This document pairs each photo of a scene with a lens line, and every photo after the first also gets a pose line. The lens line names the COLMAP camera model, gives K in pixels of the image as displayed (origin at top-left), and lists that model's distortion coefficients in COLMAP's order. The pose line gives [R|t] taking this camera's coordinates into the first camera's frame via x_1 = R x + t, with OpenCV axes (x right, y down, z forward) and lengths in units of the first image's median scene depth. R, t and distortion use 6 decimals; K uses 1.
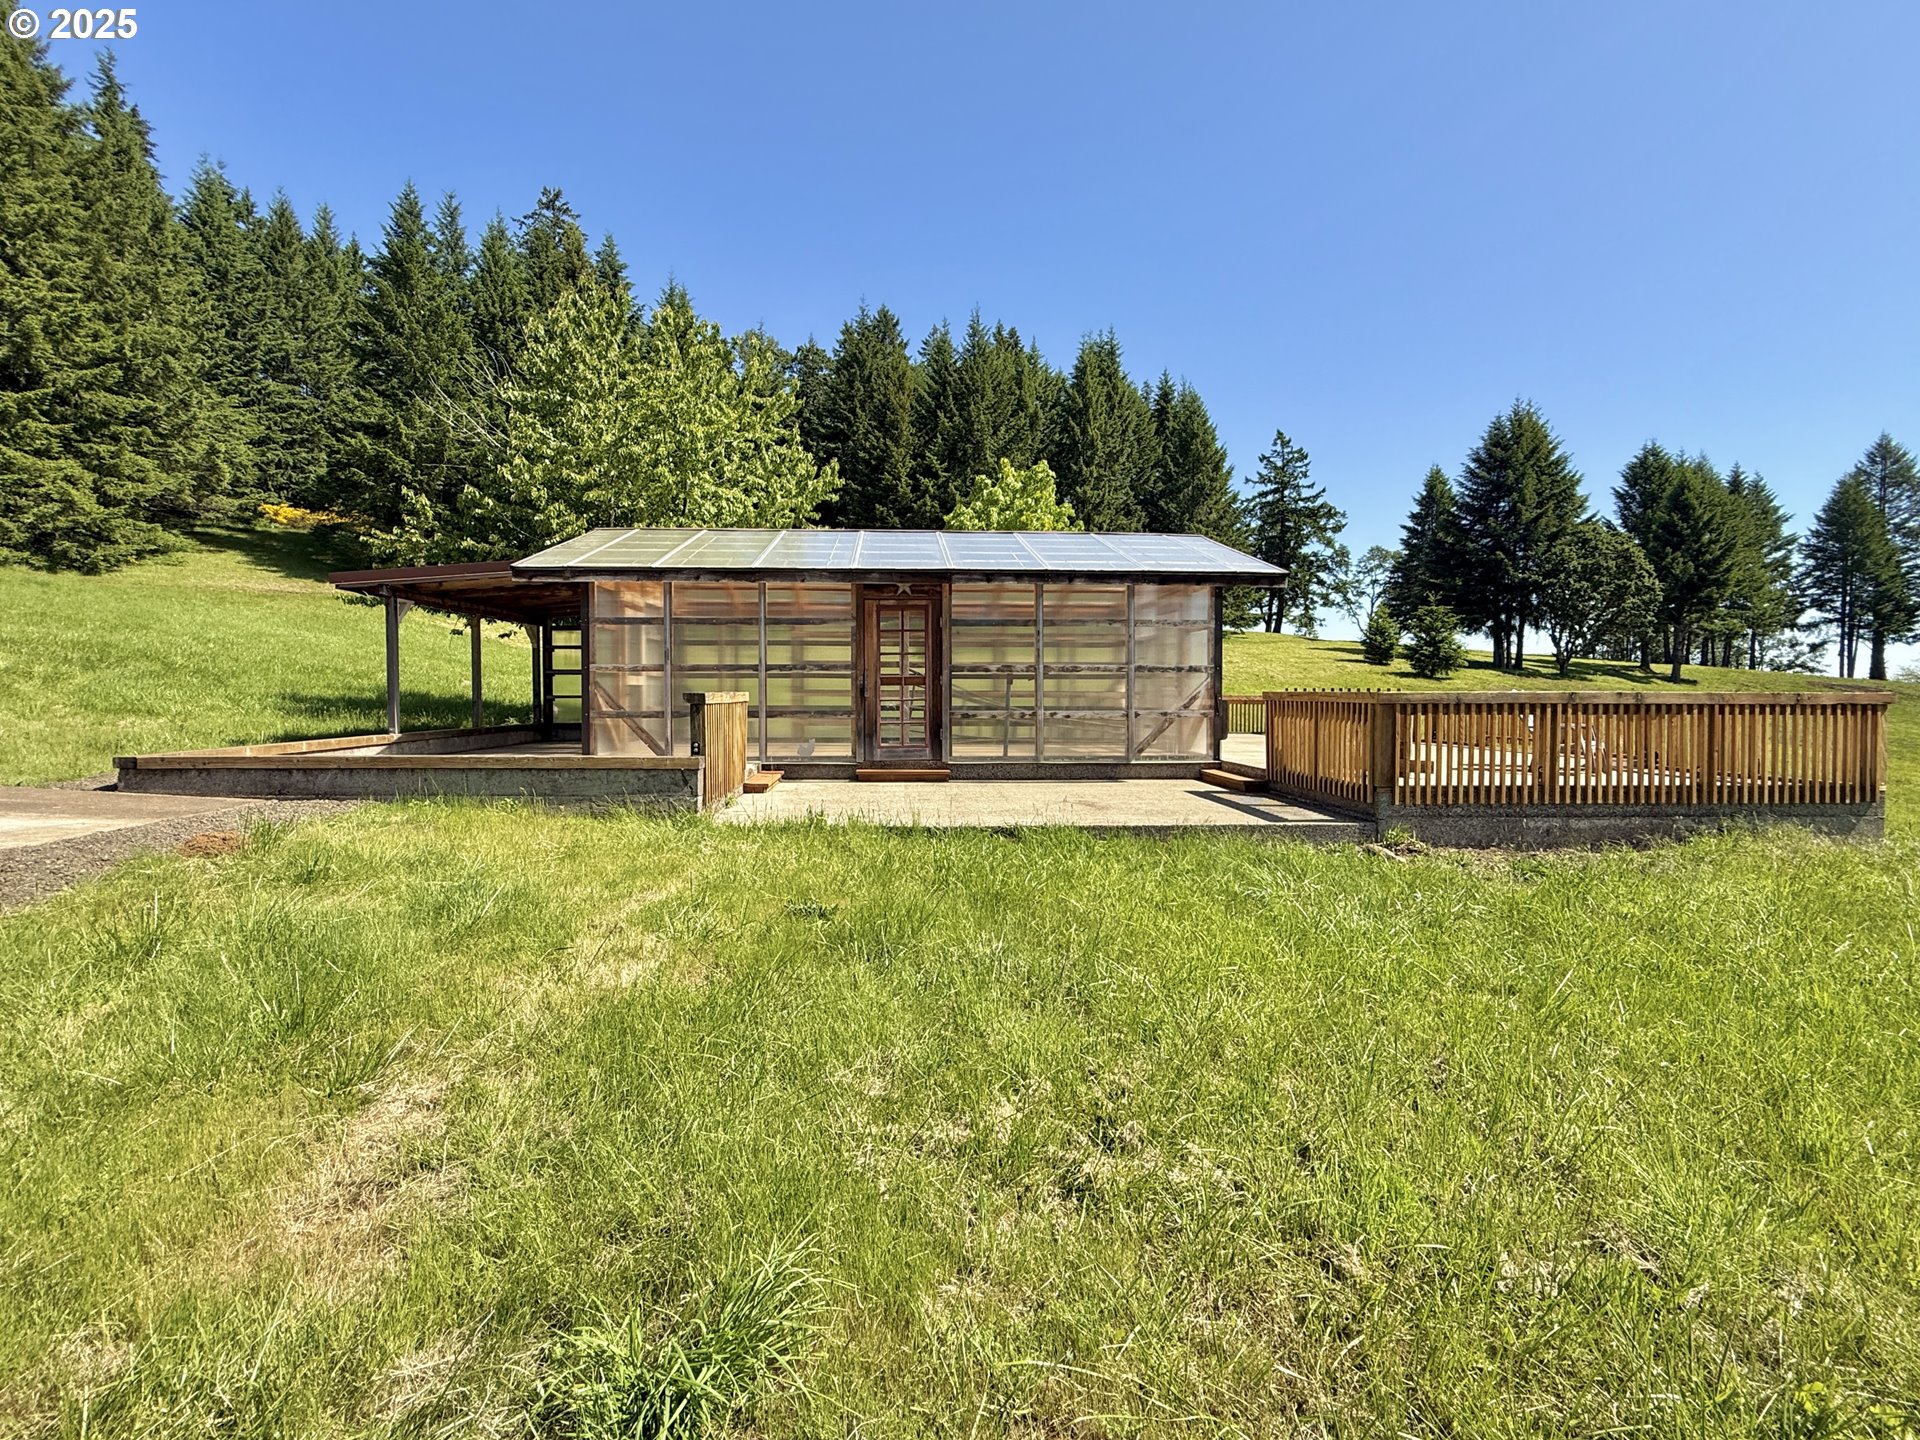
lens RADIAL K [[817.6, 0, 946.8], [0, 817.6, 715.9], [0, 0, 1]] dist [0.001630, 0.000117]
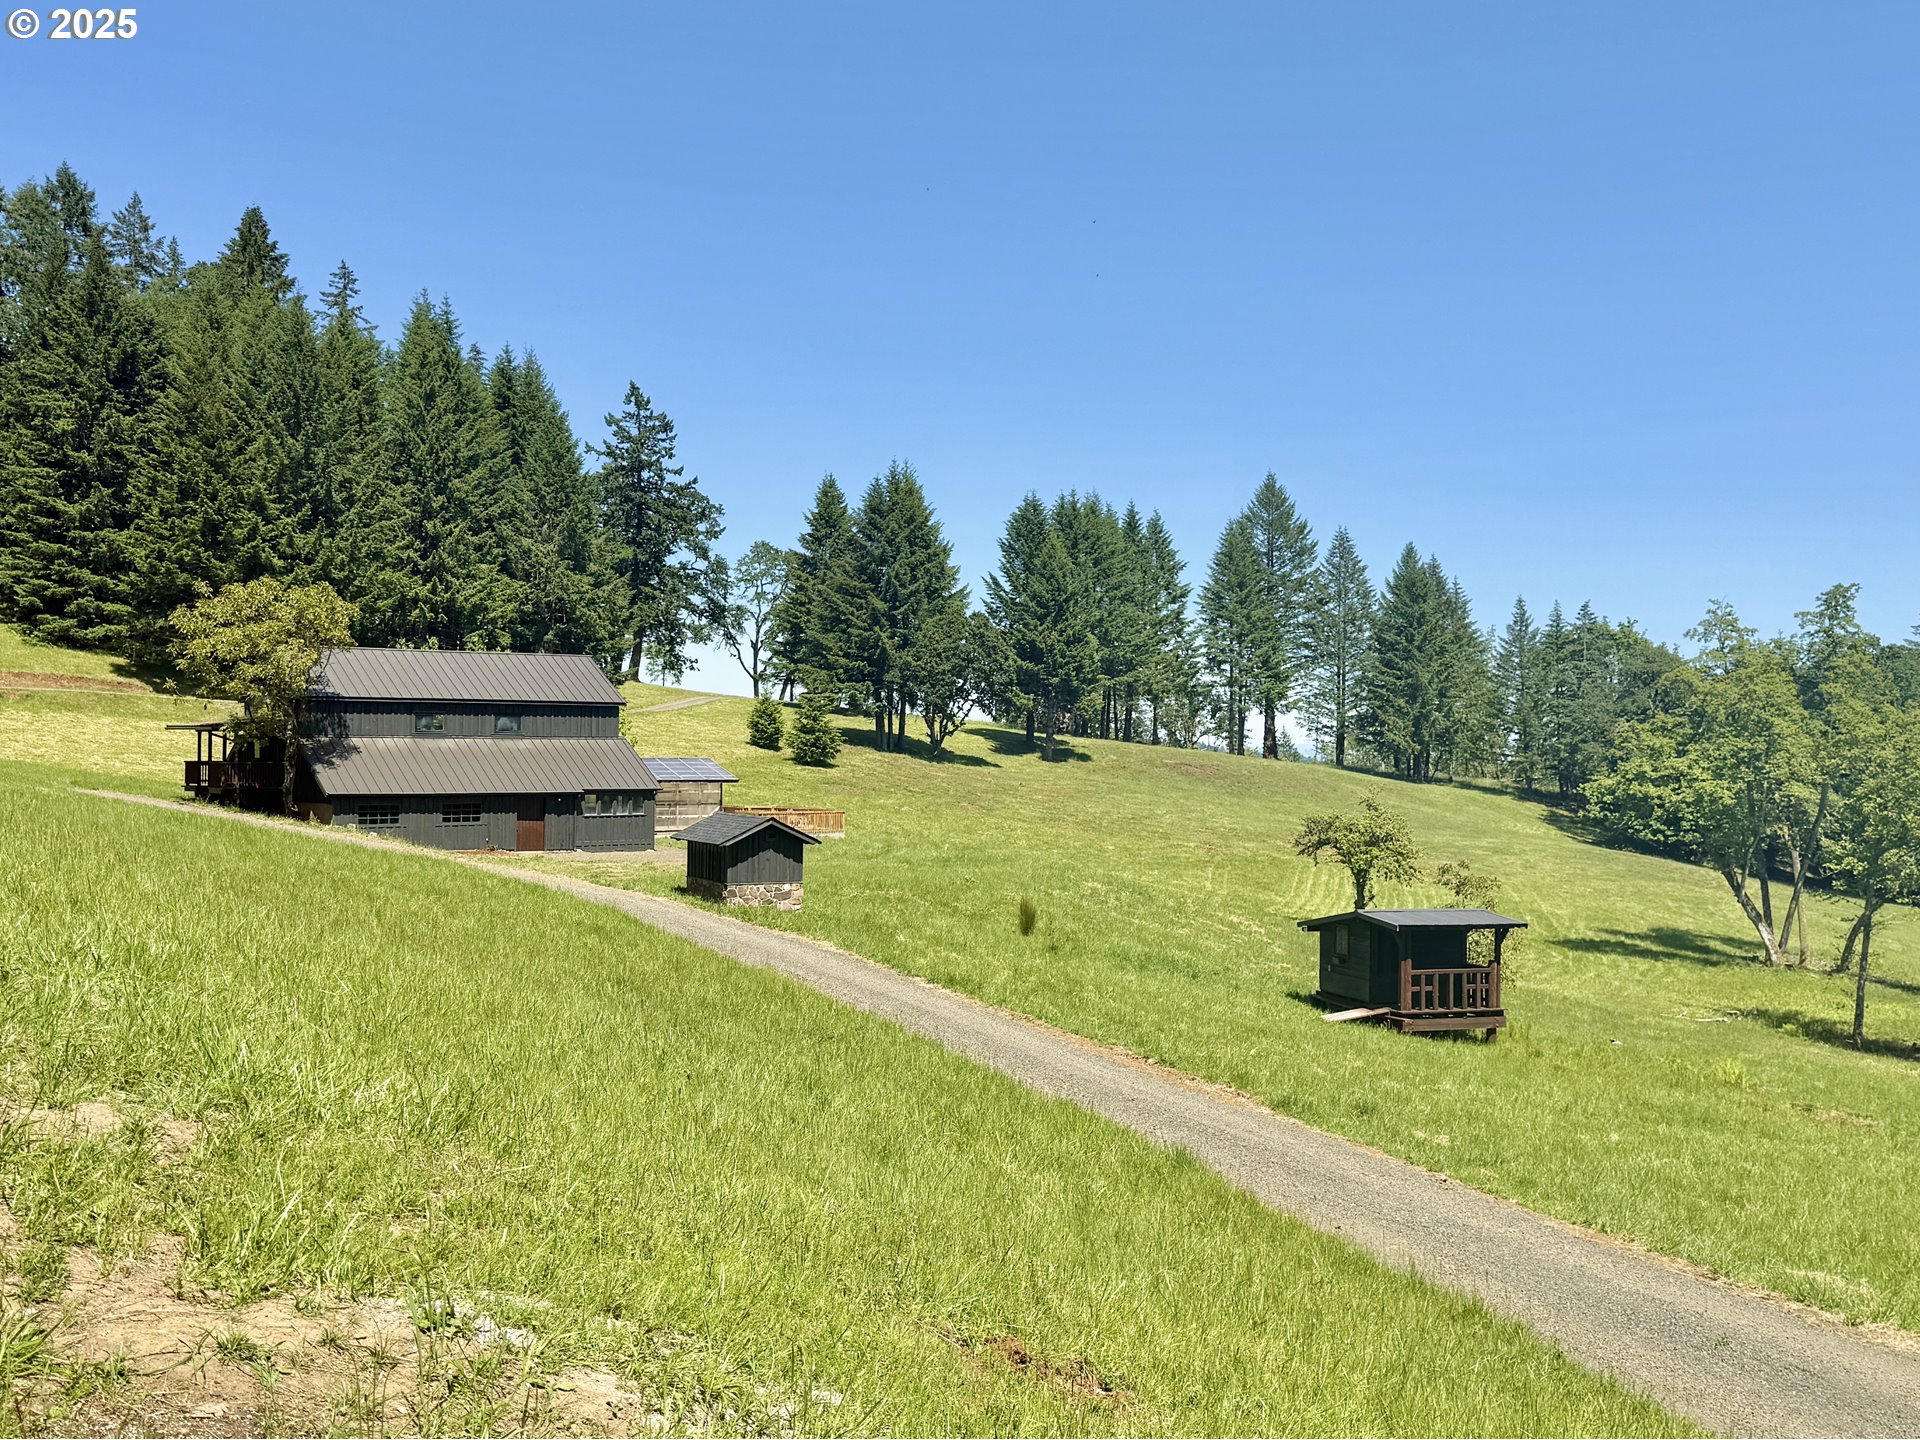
lens RADIAL K [[1847.3, 0, 955.4], [0, 1847.3, 741.8], [0, 0, 1]] dist [0.094835, 0.000000]
pose [[0.833231, 0.005123, 0.552902, -0.275618], [0.011703, 0.999570, -0.026899, -0.004835], [-0.552801, 0.028883, 0.832812, -0.527796]]
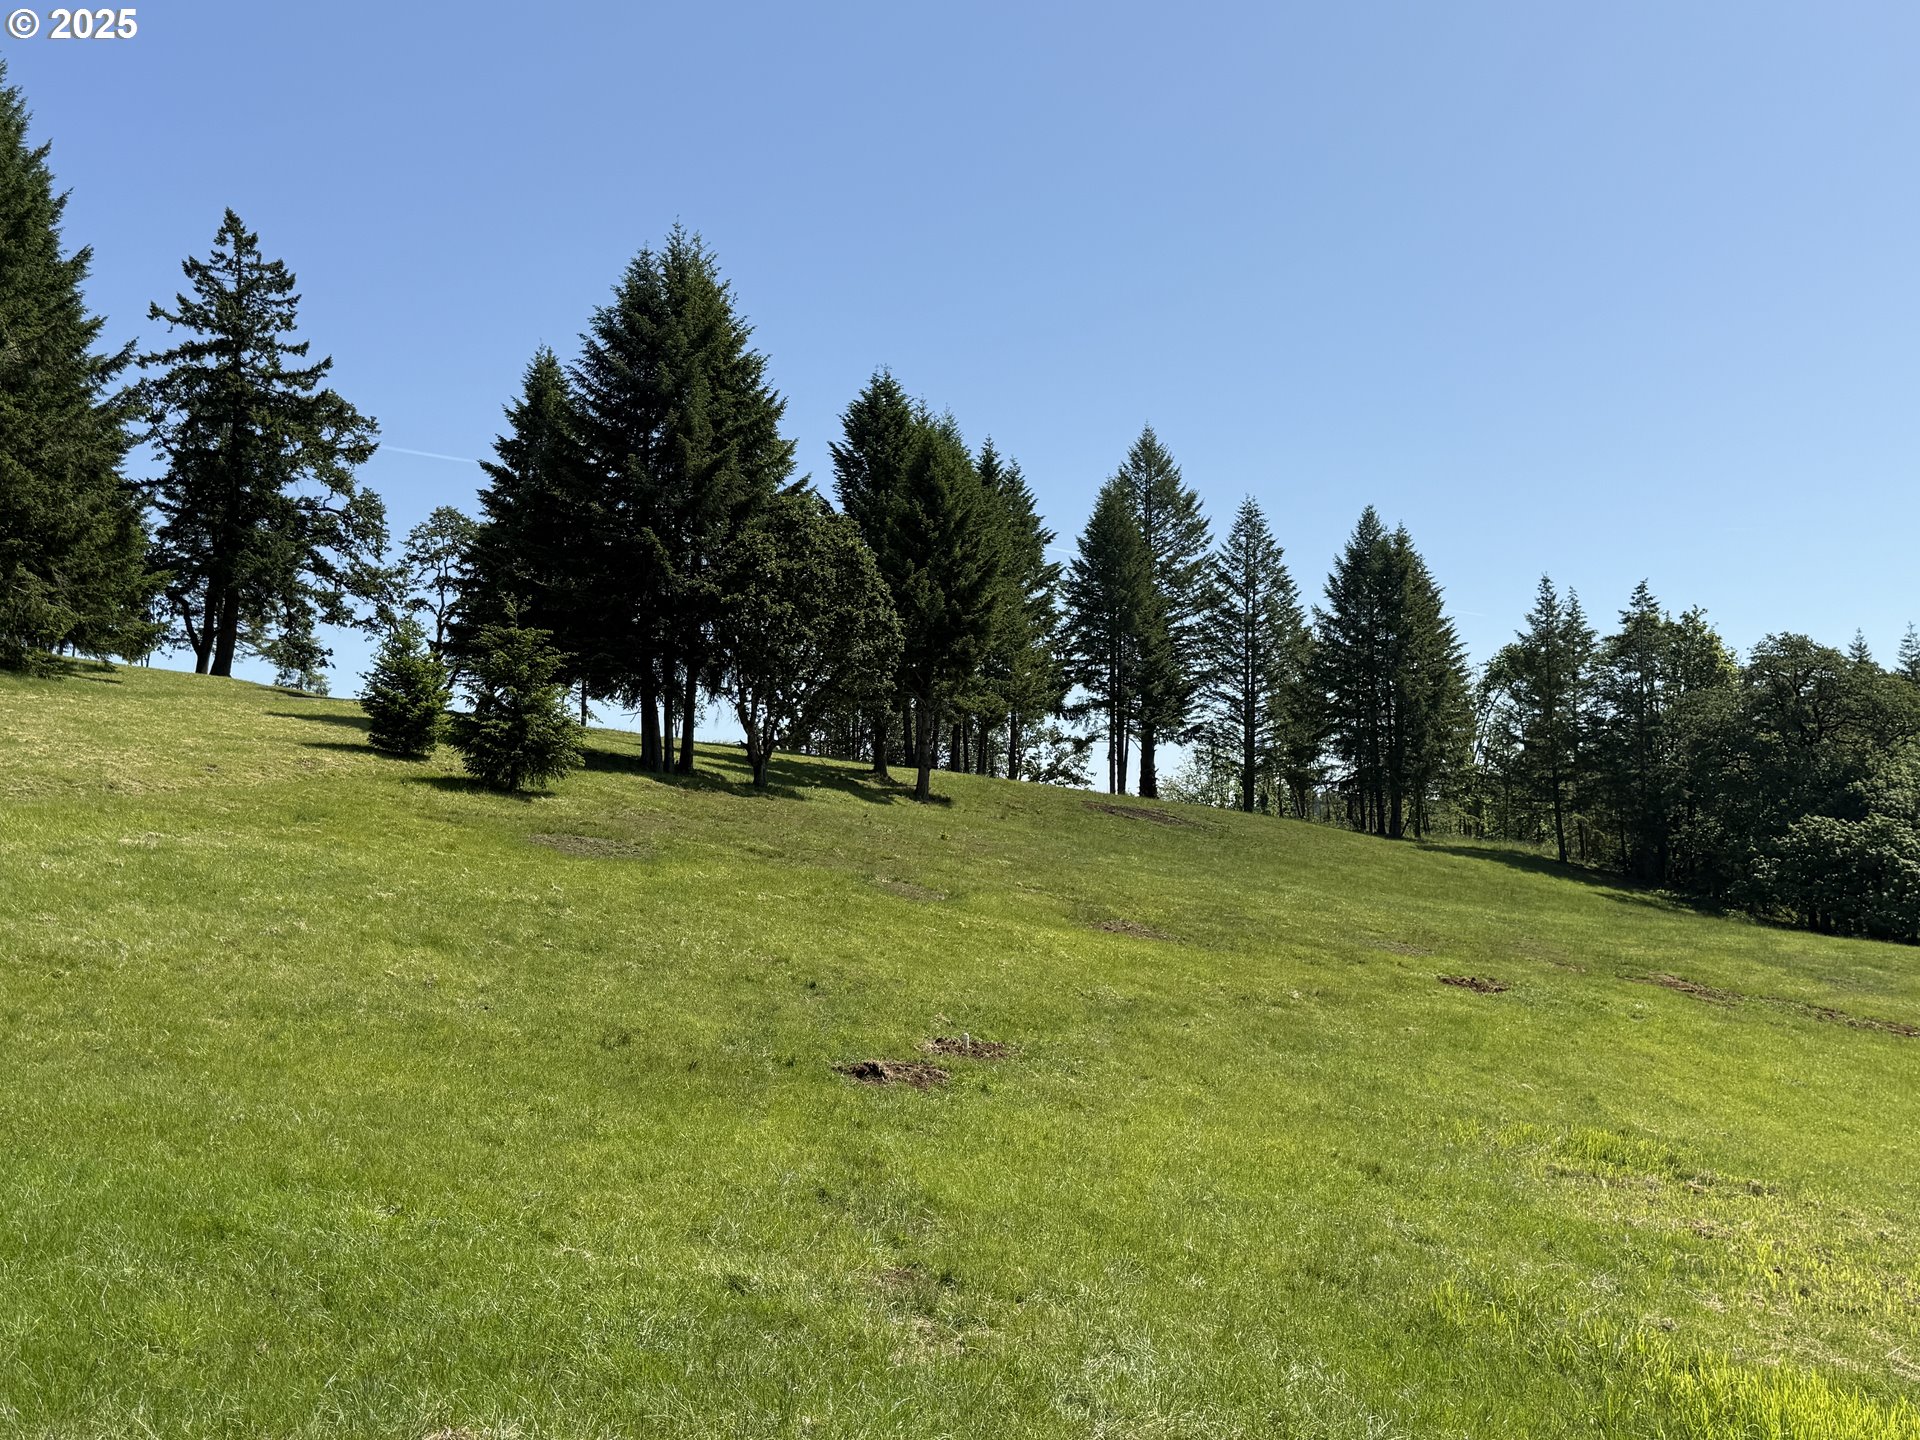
lens RADIAL K [[1762.2, 0, 974.1], [0, 1762.2, 734.3], [0, 0, 1]] dist [0.008198, -0.011681]
pose [[0.723993, 0.032388, 0.689046, 0.067998], [0.016539, 0.997795, -0.064279, -0.006721], [-0.689609, 0.057934, 0.721861, 0.083115]]
